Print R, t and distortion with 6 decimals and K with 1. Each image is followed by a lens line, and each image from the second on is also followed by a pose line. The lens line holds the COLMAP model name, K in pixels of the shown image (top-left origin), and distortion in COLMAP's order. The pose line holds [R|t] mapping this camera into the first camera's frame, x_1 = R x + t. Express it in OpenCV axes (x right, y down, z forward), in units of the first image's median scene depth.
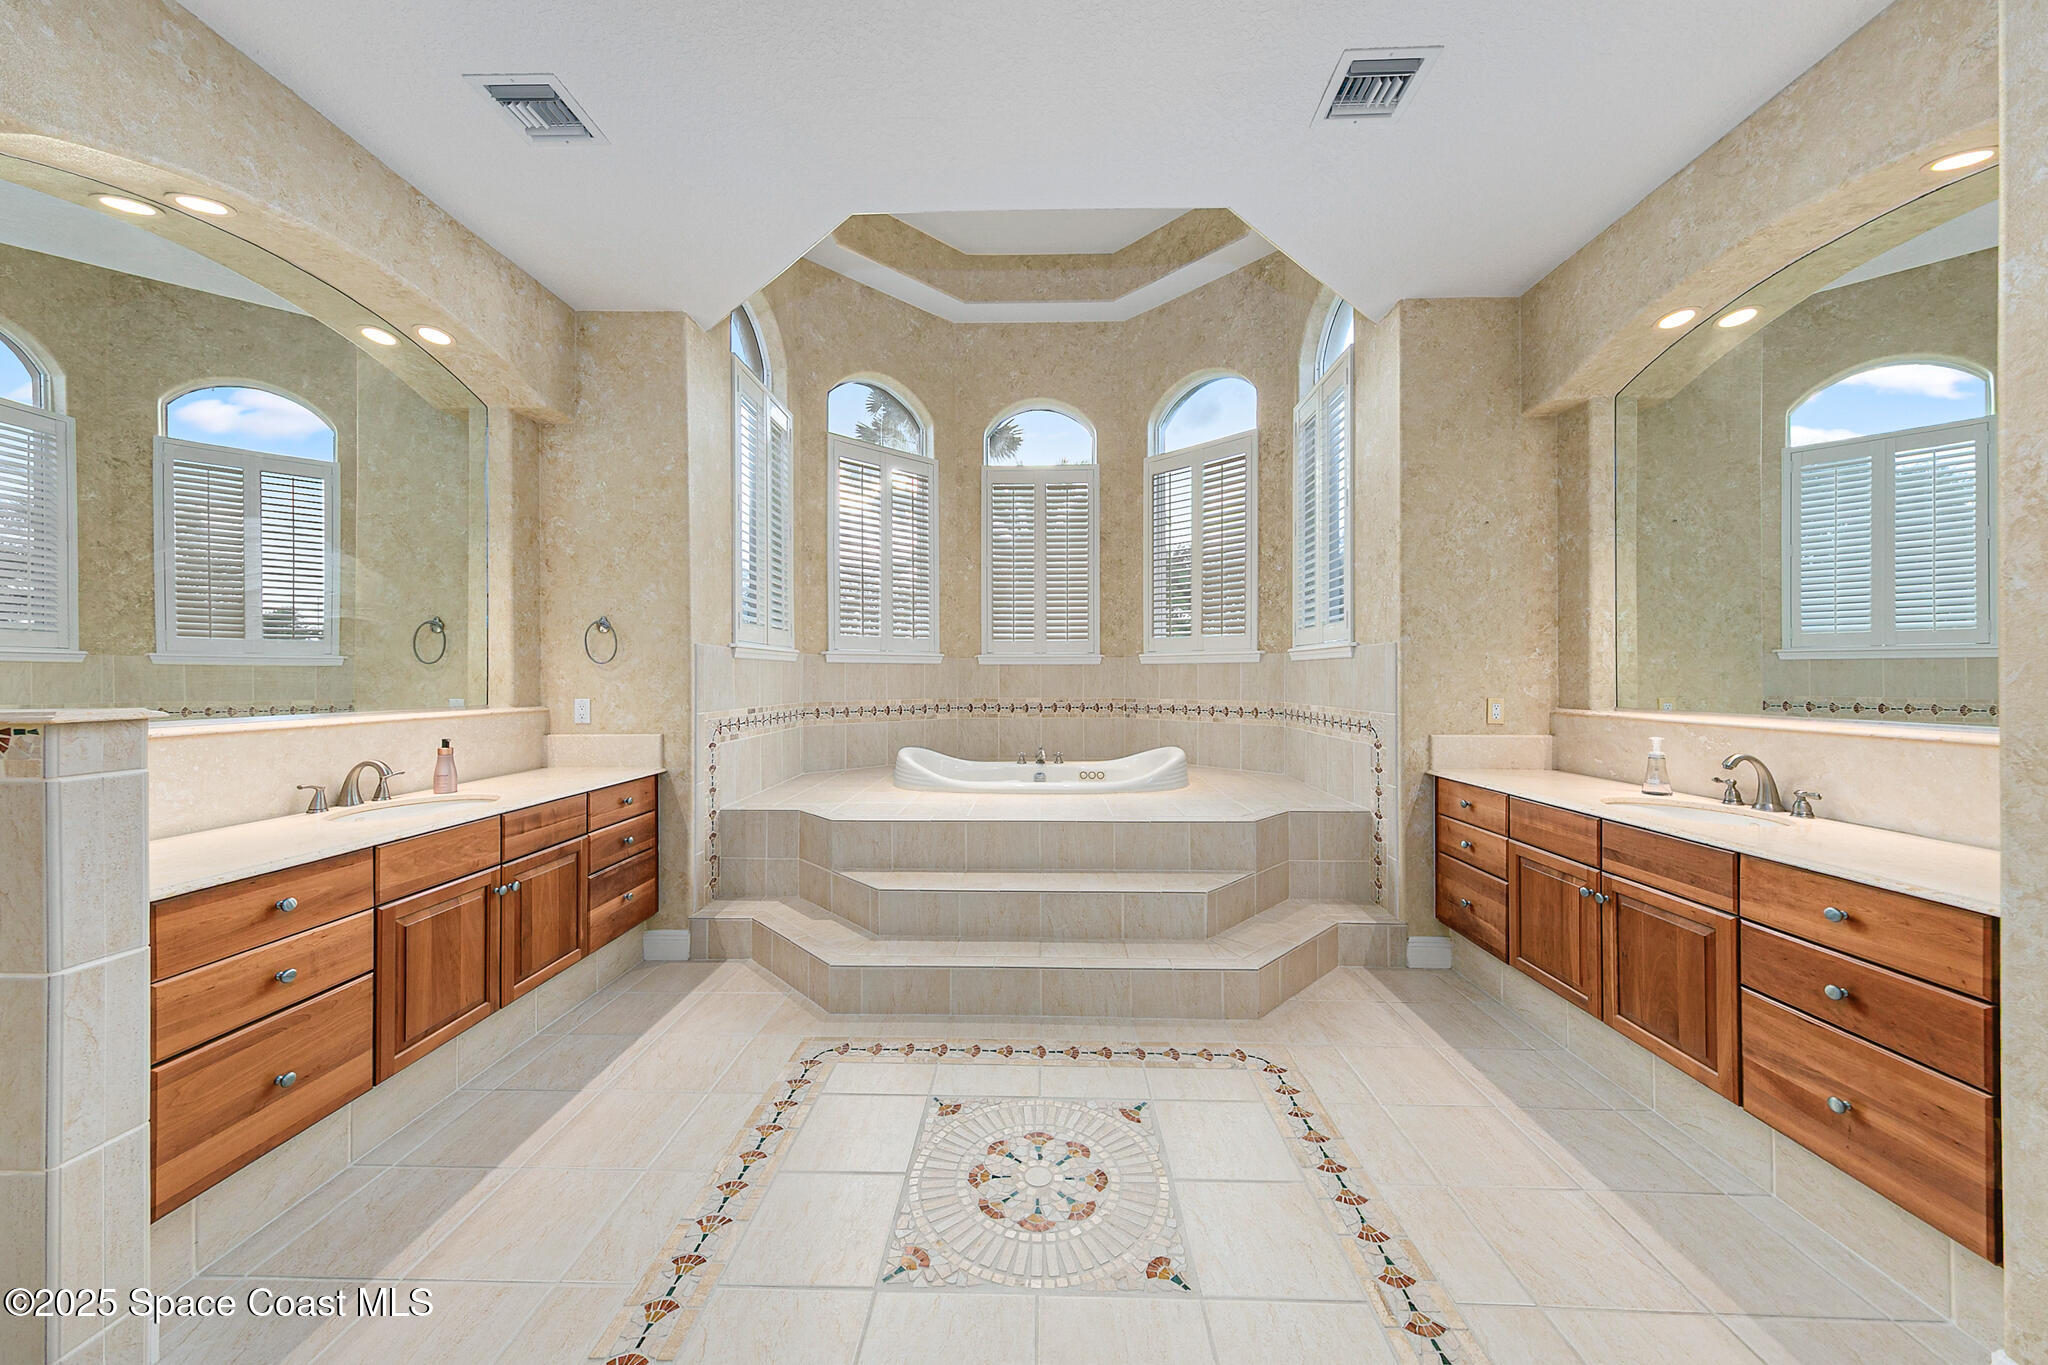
lens RADIAL K [[700.7, 0, 1023.5], [0, 700.7, 678.9], [0, 0, 1]] dist [0.006509, -0.000253]
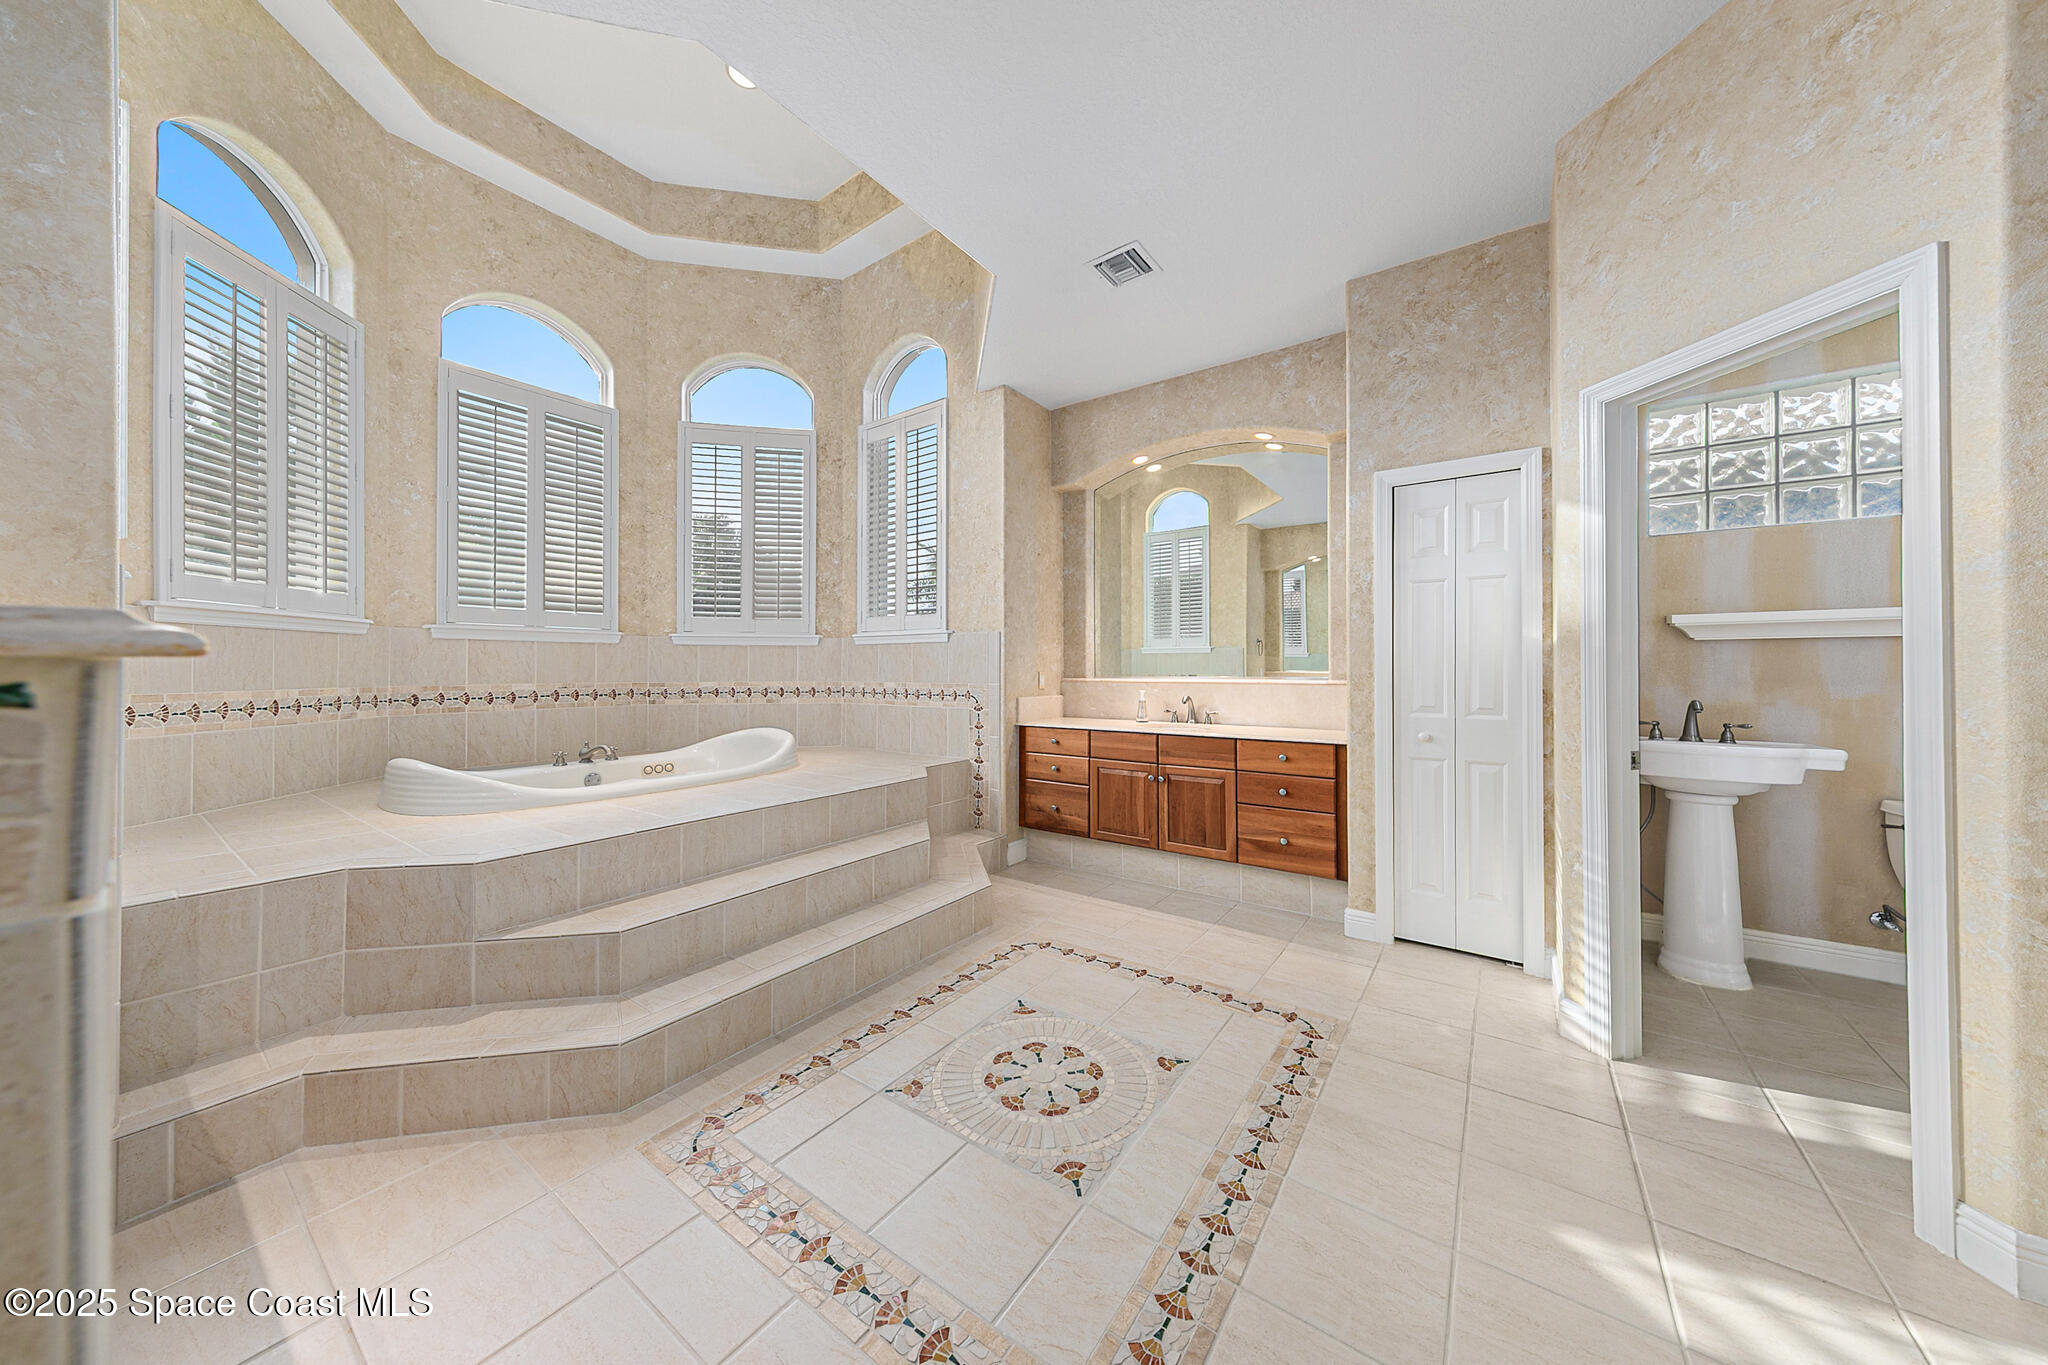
lens RADIAL K [[665.2, 0, 1025.3], [0, 665.2, 668.0], [0, 0, 1]] dist [0.005991, -0.000429]
pose [[0.555440, 0.002362, 0.831553, -0.540705], [0.002066, 0.999989, -0.004220, 0.025137], [-0.831554, 0.004062, 0.555429, 0.245525]]
